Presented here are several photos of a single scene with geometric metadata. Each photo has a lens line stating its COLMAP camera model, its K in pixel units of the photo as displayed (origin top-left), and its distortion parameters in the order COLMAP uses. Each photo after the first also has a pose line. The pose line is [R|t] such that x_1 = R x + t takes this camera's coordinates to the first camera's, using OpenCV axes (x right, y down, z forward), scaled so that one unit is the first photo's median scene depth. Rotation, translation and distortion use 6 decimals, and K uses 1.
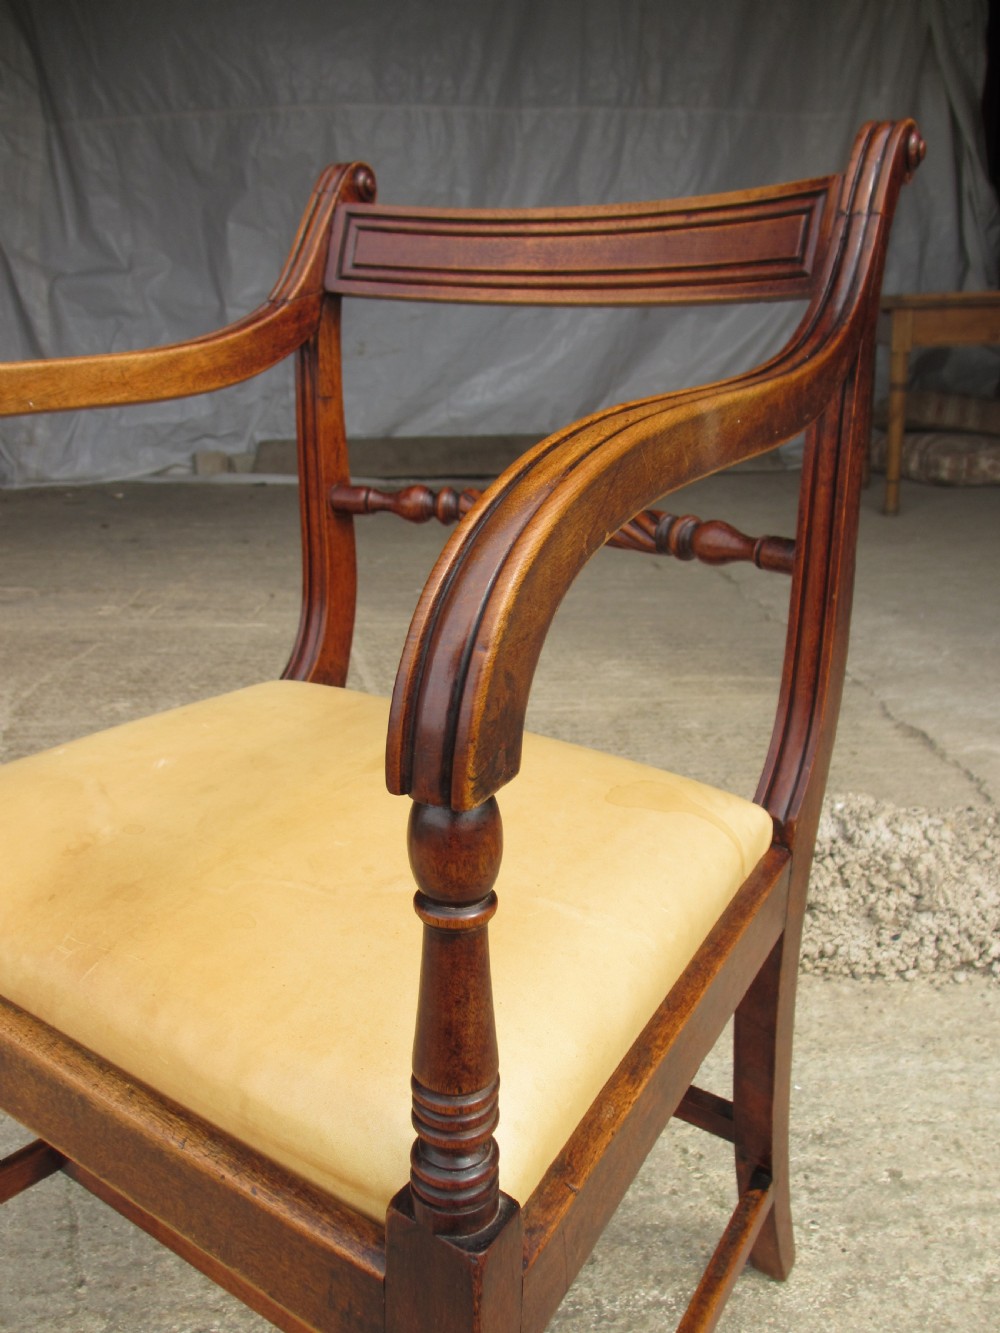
lens RADIAL K [[1143.9, 0, 508.3], [0, 1143.9, 670.3], [0, 0, 1]] dist [-0.064571, 0.028538]
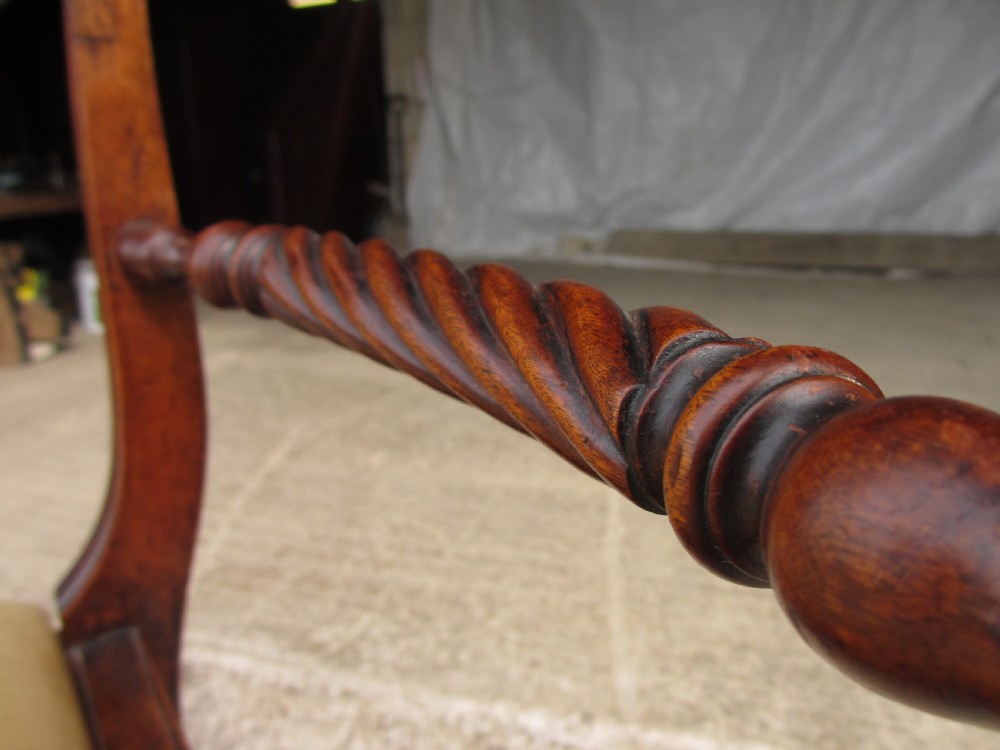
lens RADIAL K [[858.2, 0, 492.8], [0, 858.2, 377.0], [0, 0, 1]] dist [-0.064571, 0.028538]
pose [[0.921068, 0.092839, -0.378173, 0.091716], [-0.106559, 0.994186, -0.015465, -0.070681], [0.374538, 0.054542, 0.925606, 0.476957]]
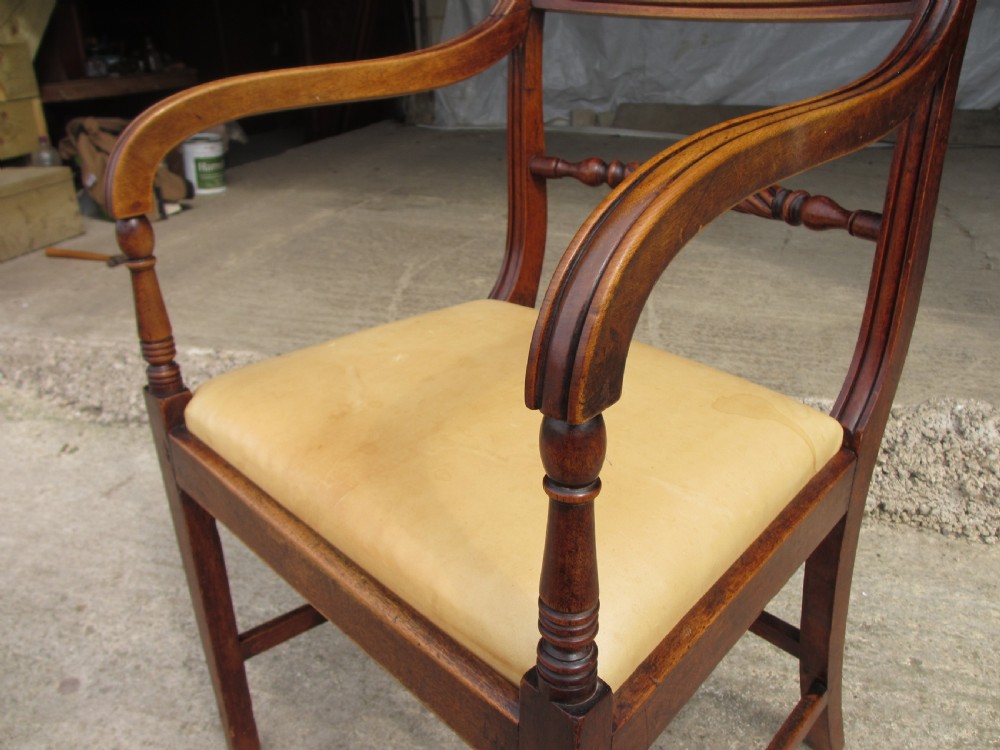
lens RADIAL K [[858.2, 0, 501.2], [0, 858.2, 379.3], [0, 0, 1]] dist [-0.064571, 0.028538]
pose [[0.933151, 0.137323, -0.332223, 0.125396], [-0.098880, 0.986564, 0.130056, 0.015292], [0.345619, -0.088512, 0.934191, -0.085918]]
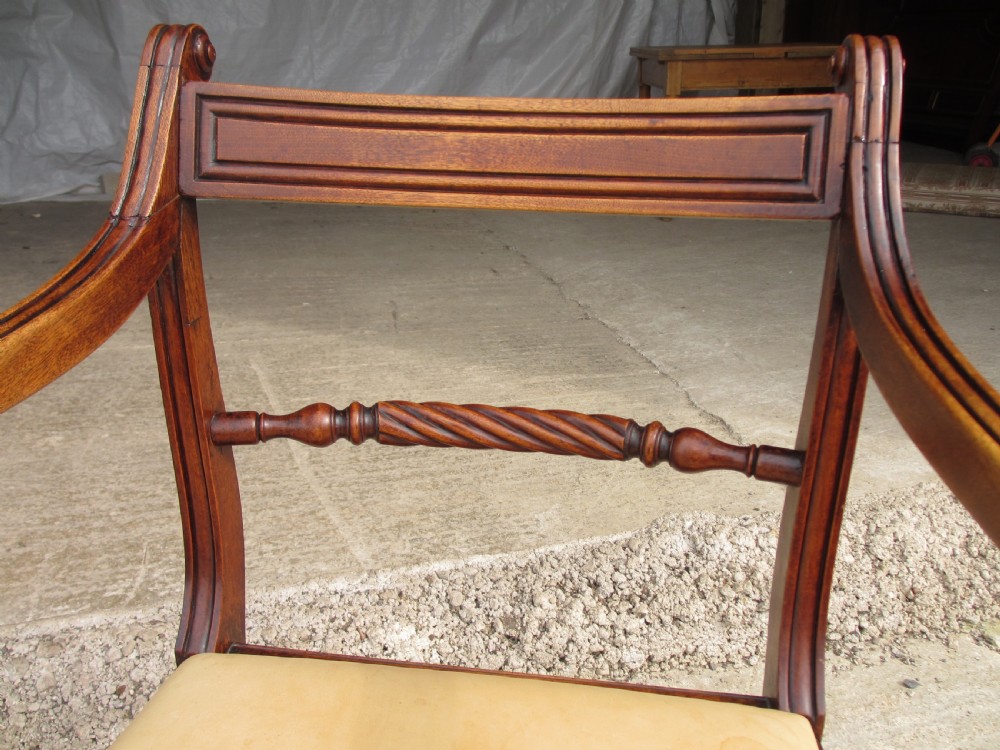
lens RADIAL K [[858.2, 0, 517.4], [0, 858.2, 375.3], [0, 0, 1]] dist [-0.064571, 0.028538]
pose [[0.983193, -0.053331, 0.174606, -0.046505], [0.040585, 0.996298, 0.075777, -0.125389], [-0.178001, -0.067417, 0.981718, 0.147058]]
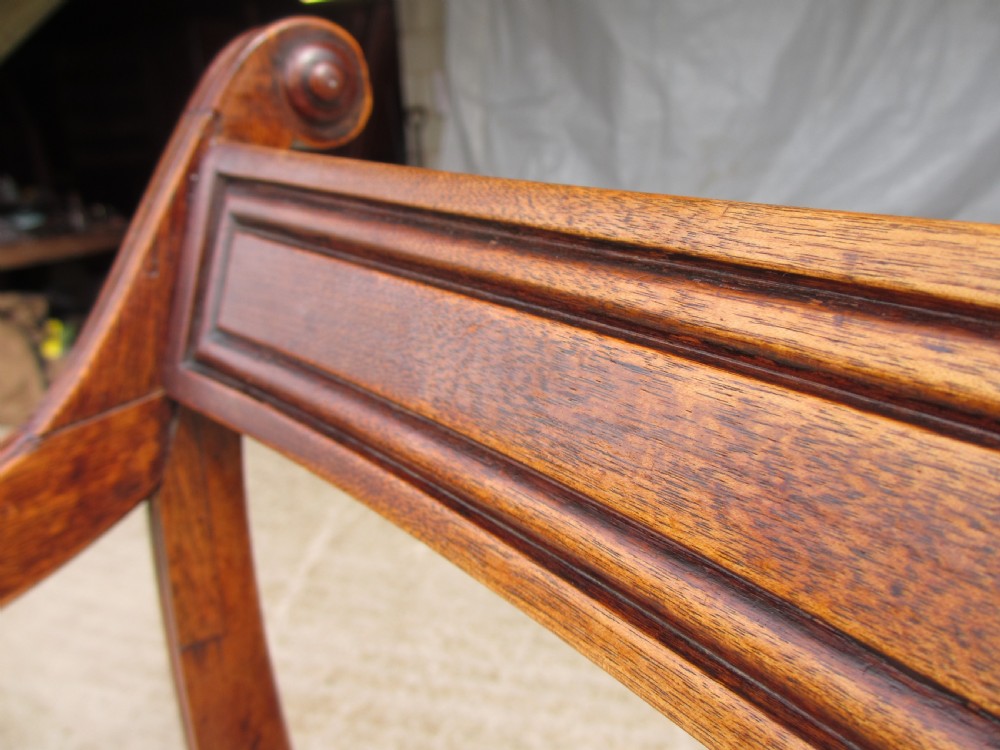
lens RADIAL K [[858.2, 0, 493.9], [0, 858.2, 379.0], [0, 0, 1]] dist [-0.064571, 0.028538]
pose [[0.915737, 0.082996, -0.393112, 0.023296], [-0.086397, 0.996219, 0.009070, -0.218672], [0.392379, 0.025658, 0.919446, 0.496405]]
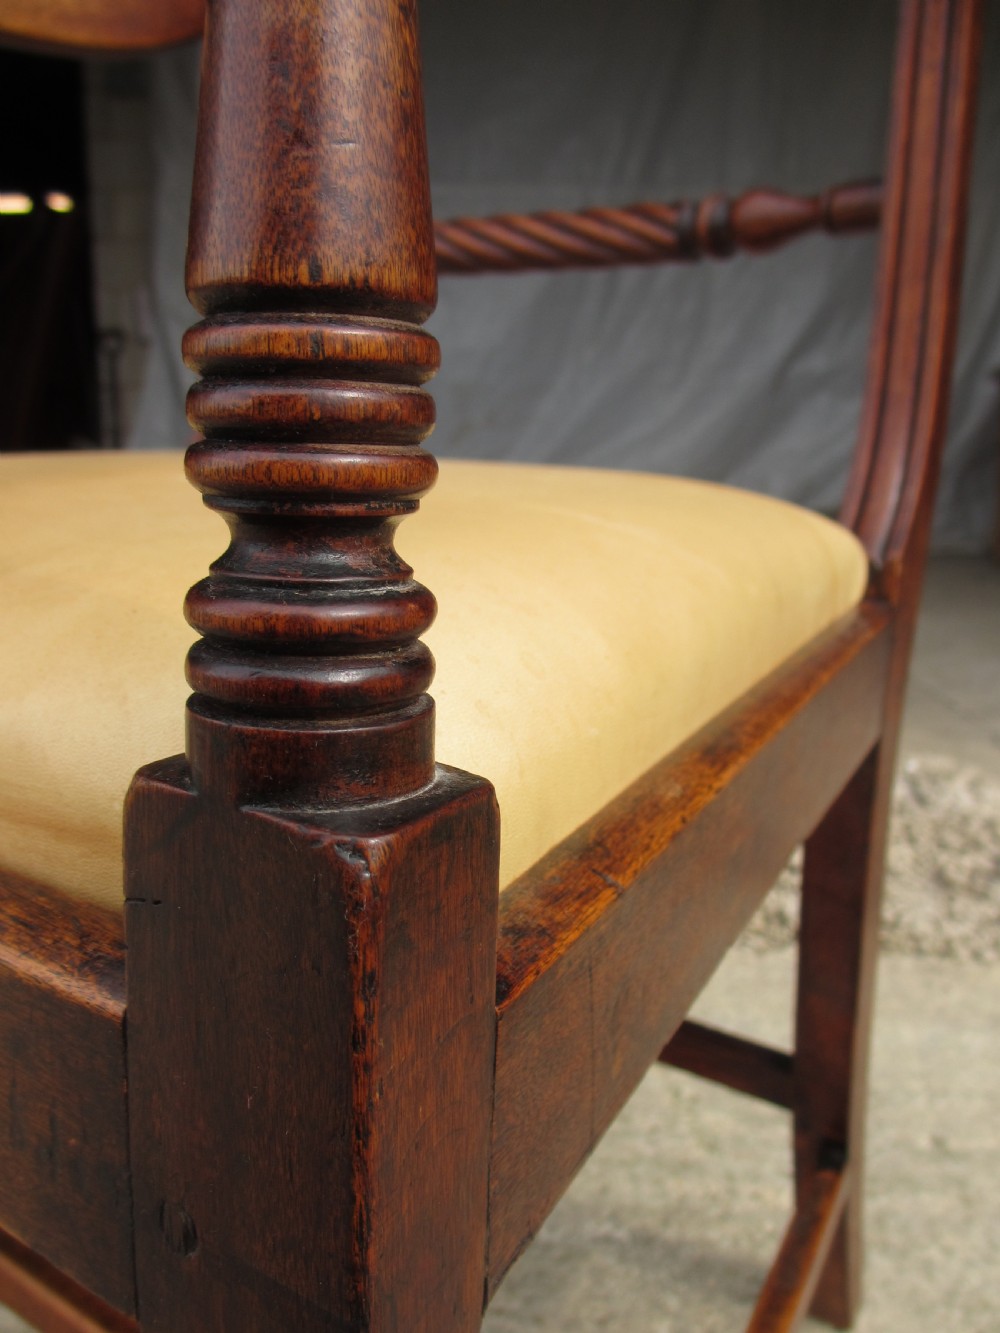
lens RADIAL K [[1143.9, 0, 500.0], [0, 1143.9, 662.3], [0, 0, 1]] dist [-0.064571, 0.028538]
pose [[0.990312, 0.055388, -0.127336, 0.089194], [-0.068730, 0.992315, -0.102891, 0.161554], [0.120659, 0.110646, 0.986508, 0.101126]]
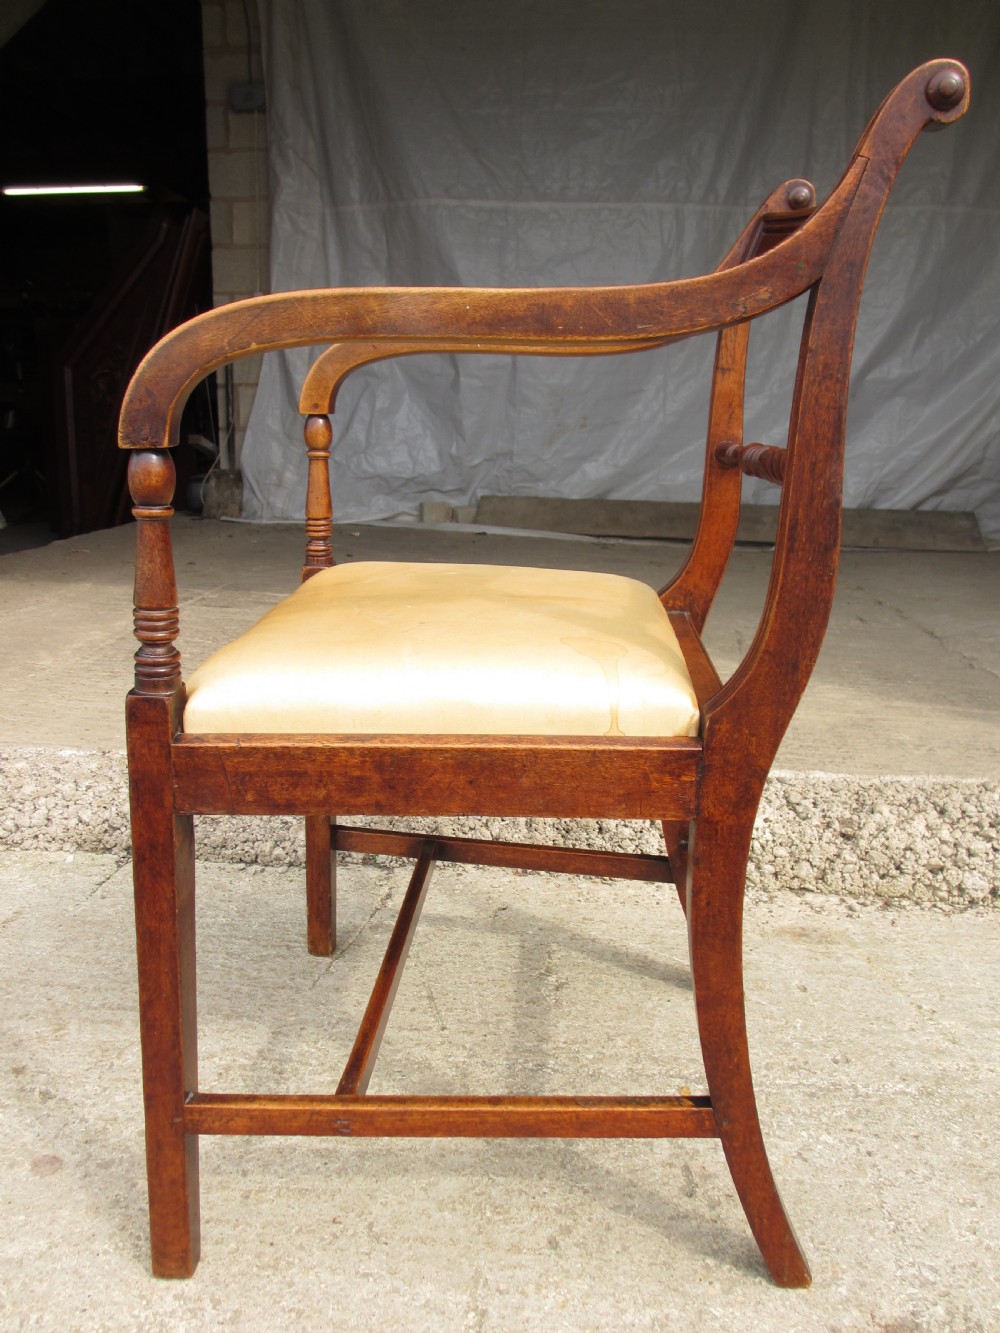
lens RADIAL K [[1143.9, 0, 497.8], [0, 1143.9, 659.4], [0, 0, 1]] dist [-0.064571, 0.028538]
pose [[0.985466, 0.071289, -0.154192, -0.098785], [-0.084059, 0.993408, -0.077939, 0.147892], [0.147619, 0.089768, 0.984962, -0.217427]]
